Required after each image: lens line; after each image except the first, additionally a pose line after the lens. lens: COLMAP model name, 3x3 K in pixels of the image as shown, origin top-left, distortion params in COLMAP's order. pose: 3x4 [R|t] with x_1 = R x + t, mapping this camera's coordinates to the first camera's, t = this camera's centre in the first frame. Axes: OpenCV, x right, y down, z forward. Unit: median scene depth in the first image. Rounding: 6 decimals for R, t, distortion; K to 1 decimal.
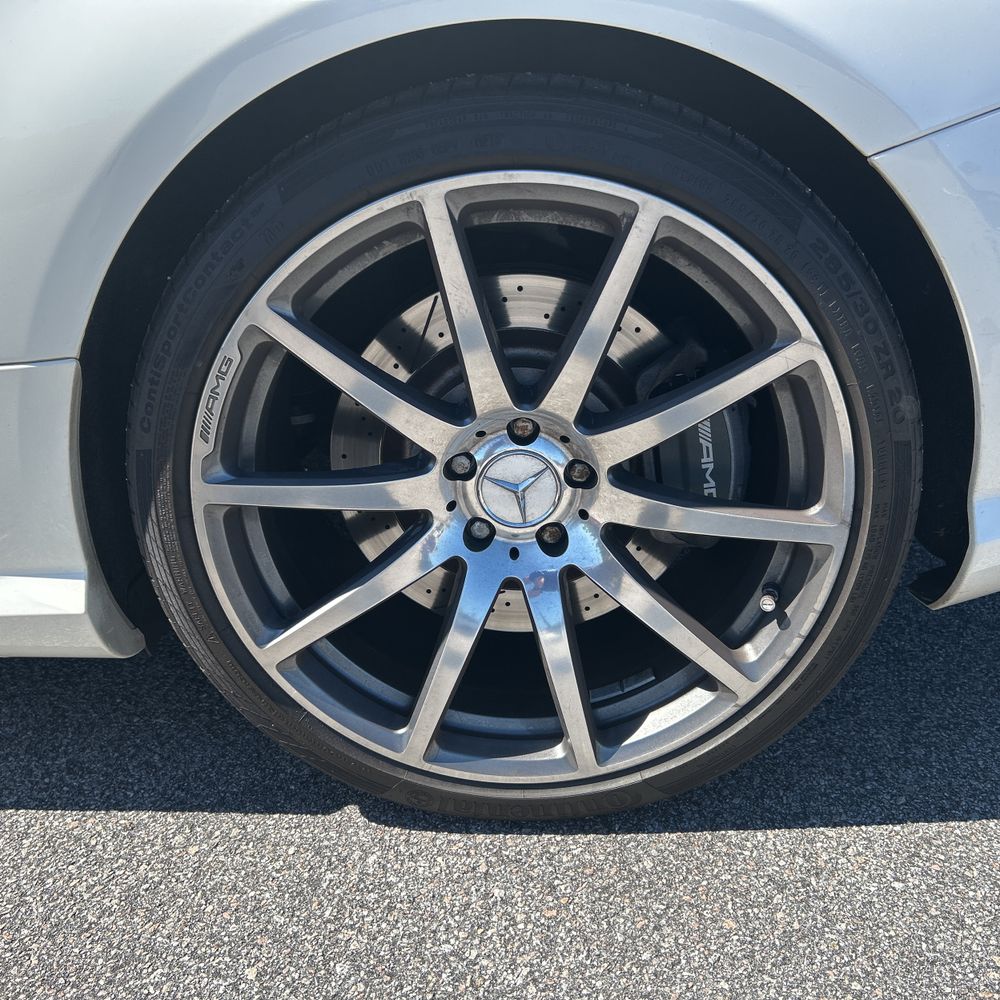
lens RADIAL K [[1015.4, 0, 495.8], [0, 1015.4, 490.1], [0, 0, 1]] dist [0.016791, 0.000000]
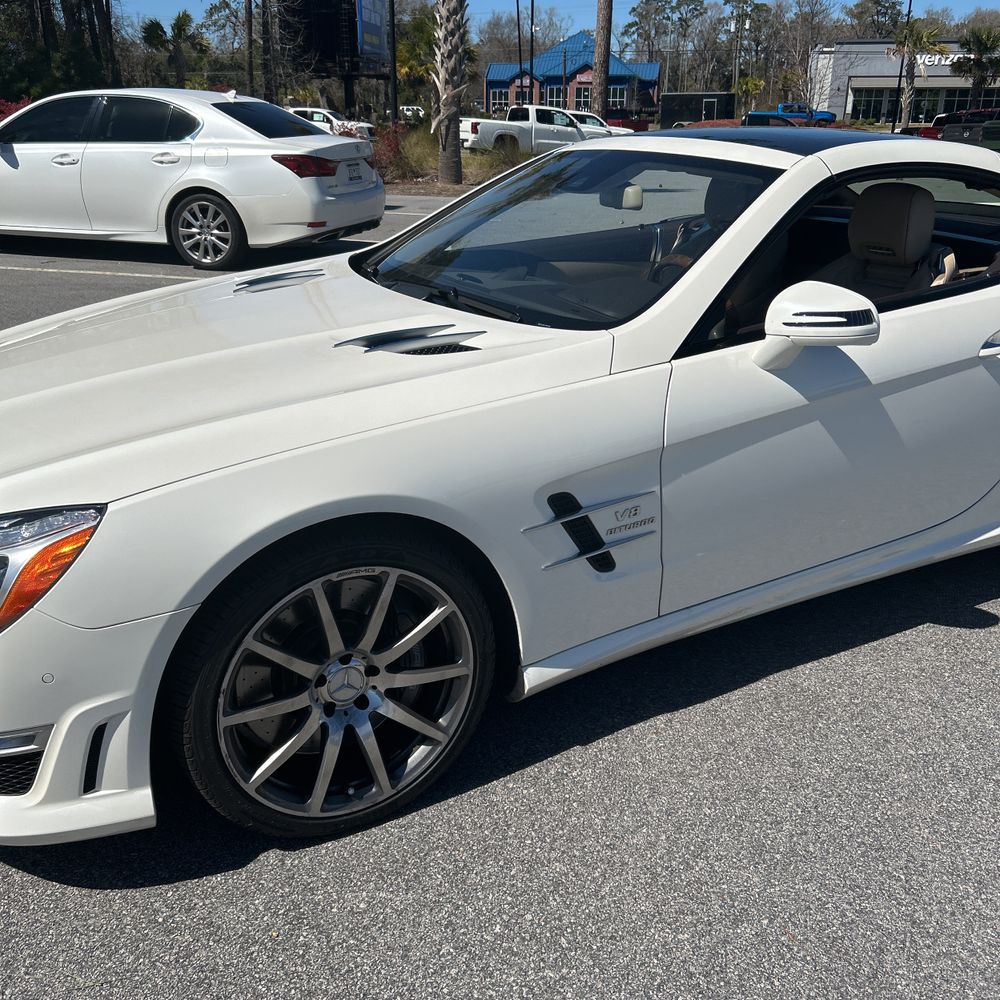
lens RADIAL K [[1015.4, 0, 491.6], [0, 1015.4, 494.0], [0, 0, 1]] dist [0.016791, 0.000000]
pose [[0.862425, -0.148142, 0.484022, -3.599273], [0.178972, 0.983693, -0.017818, -0.224312], [-0.473490, 0.101993, 0.874874, -1.043551]]
